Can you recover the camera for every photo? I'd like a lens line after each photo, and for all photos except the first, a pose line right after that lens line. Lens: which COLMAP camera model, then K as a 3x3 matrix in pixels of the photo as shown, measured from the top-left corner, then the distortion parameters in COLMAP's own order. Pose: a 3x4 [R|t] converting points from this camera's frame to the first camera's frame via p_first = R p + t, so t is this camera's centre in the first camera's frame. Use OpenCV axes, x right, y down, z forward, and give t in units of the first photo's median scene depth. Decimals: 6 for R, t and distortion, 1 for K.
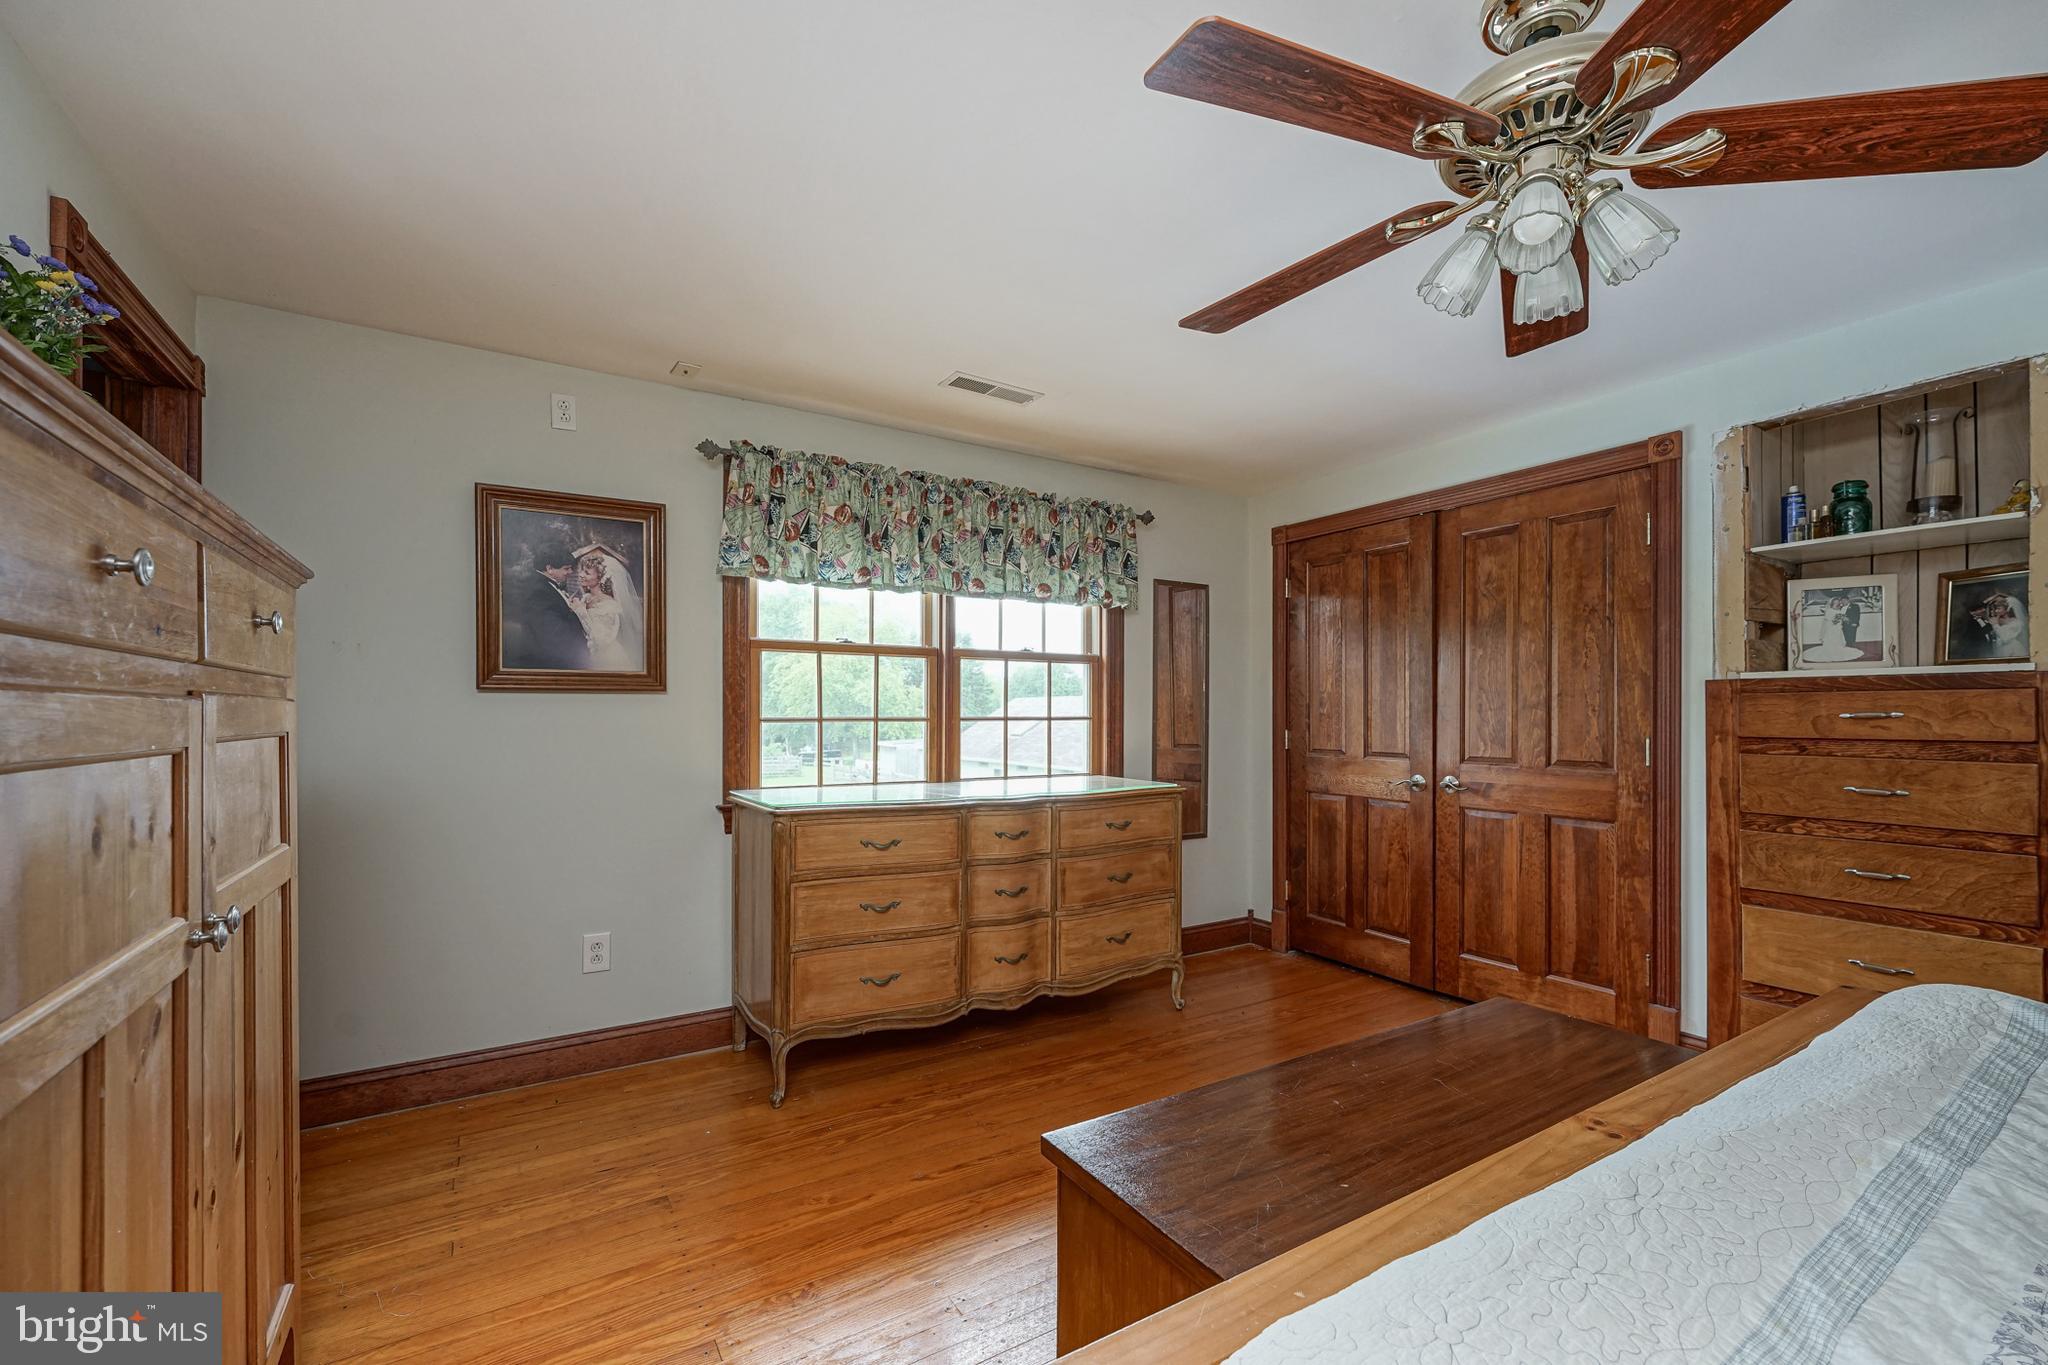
lens RADIAL K [[830.9, 0, 1023.5], [0, 830.9, 712.8], [0, 0, 1]] dist [0.005965, -0.001893]
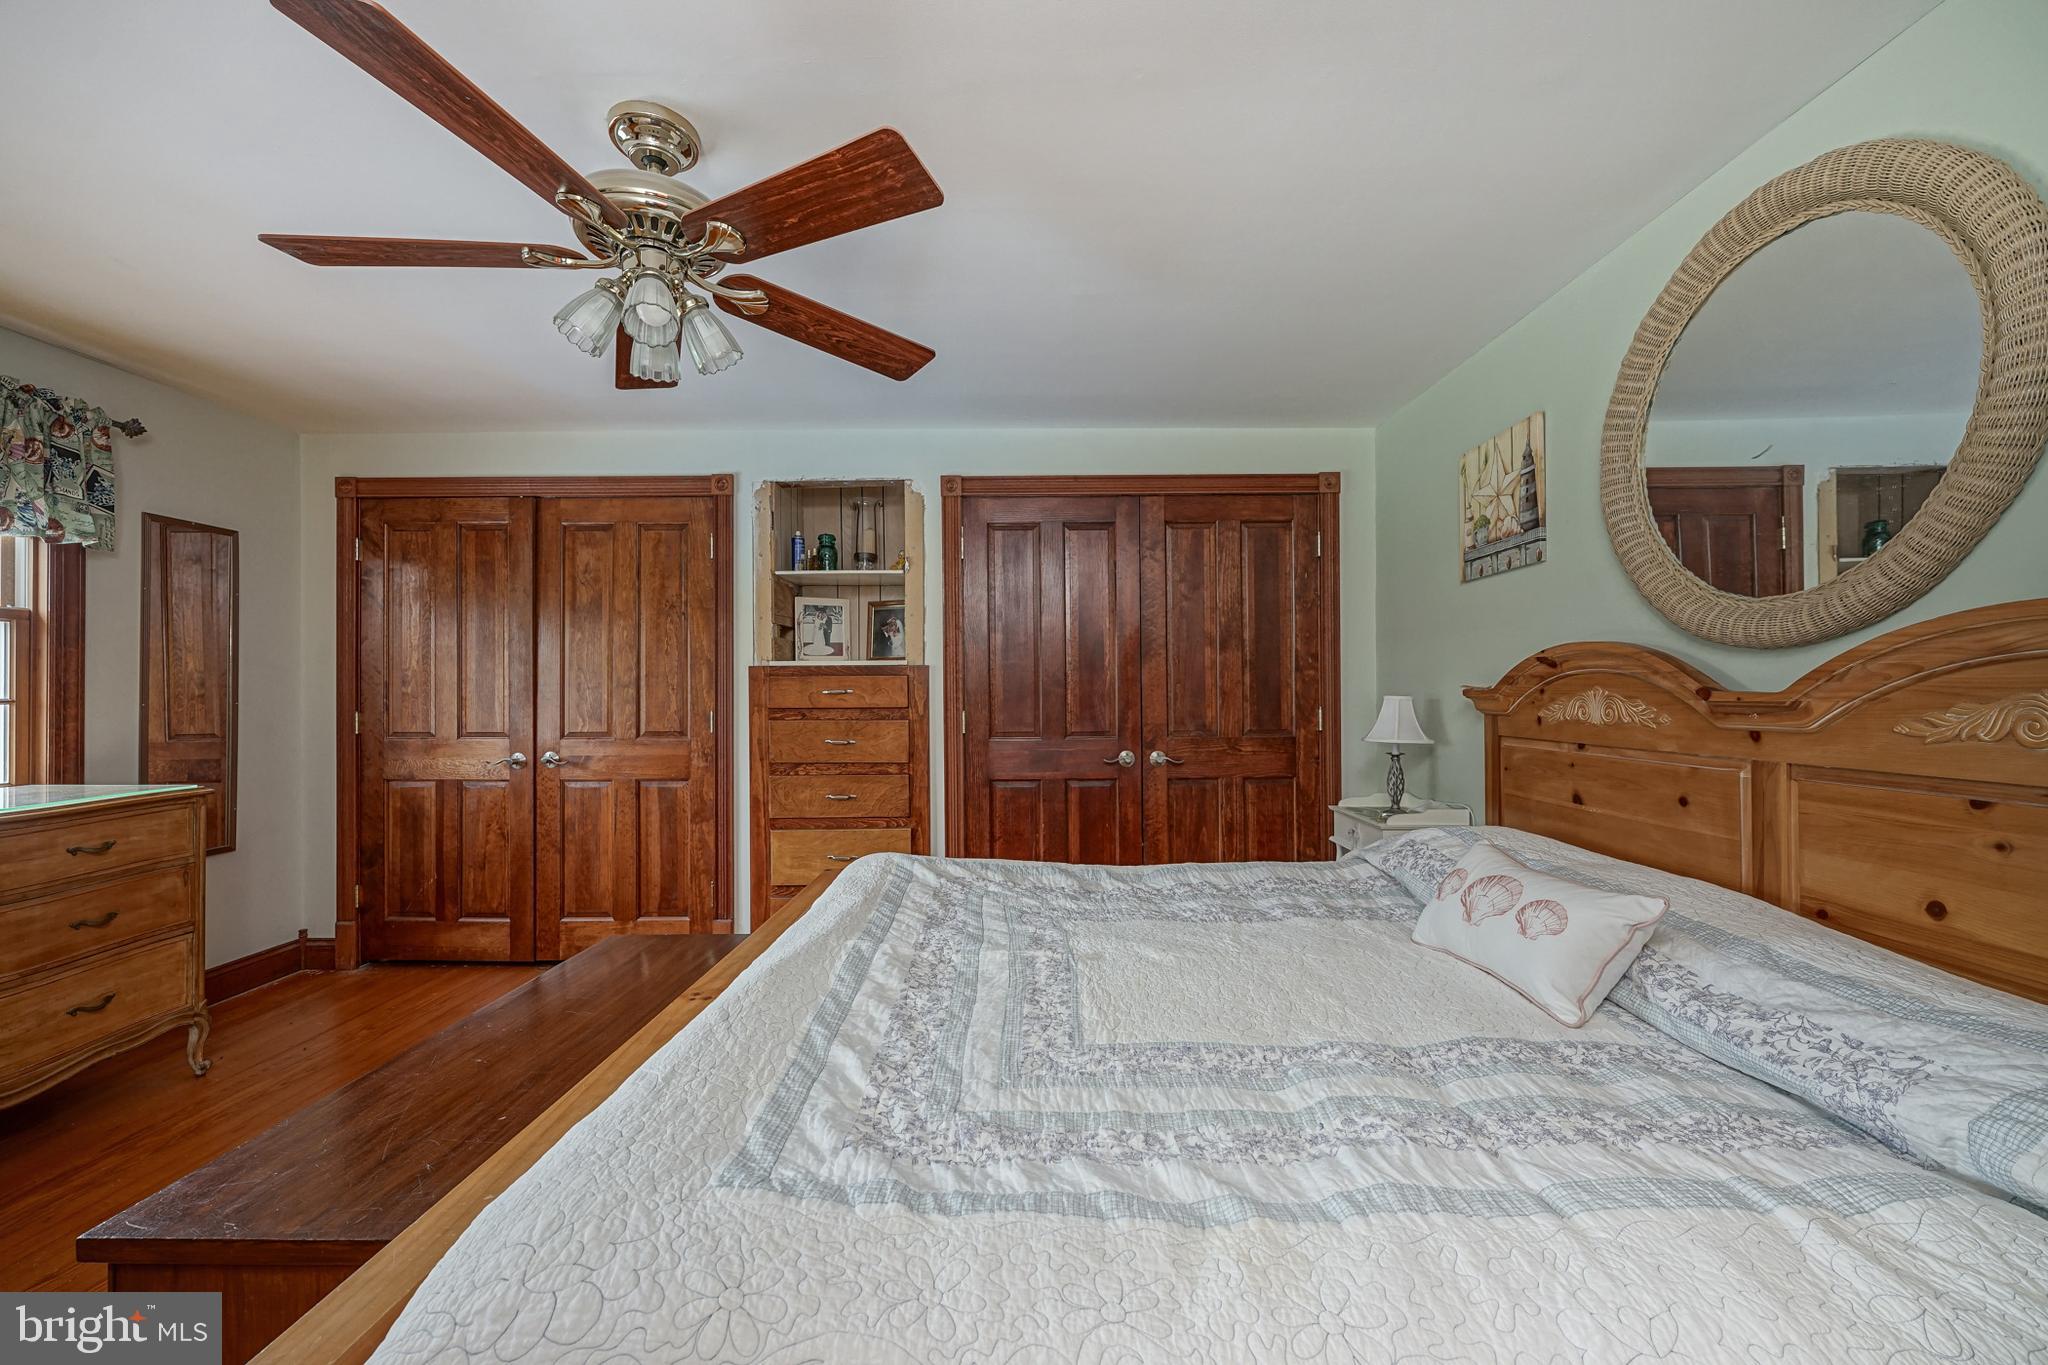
lens RADIAL K [[830.9, 0, 1023.6], [0, 830.9, 684.7], [0, 0, 1]] dist [0.005965, -0.001893]
pose [[0.526770, 0.003170, 0.850002, -0.076229], [0.004525, 0.999968, -0.006533, 0.001014], [-0.849996, 0.007288, 0.526739, -0.069638]]
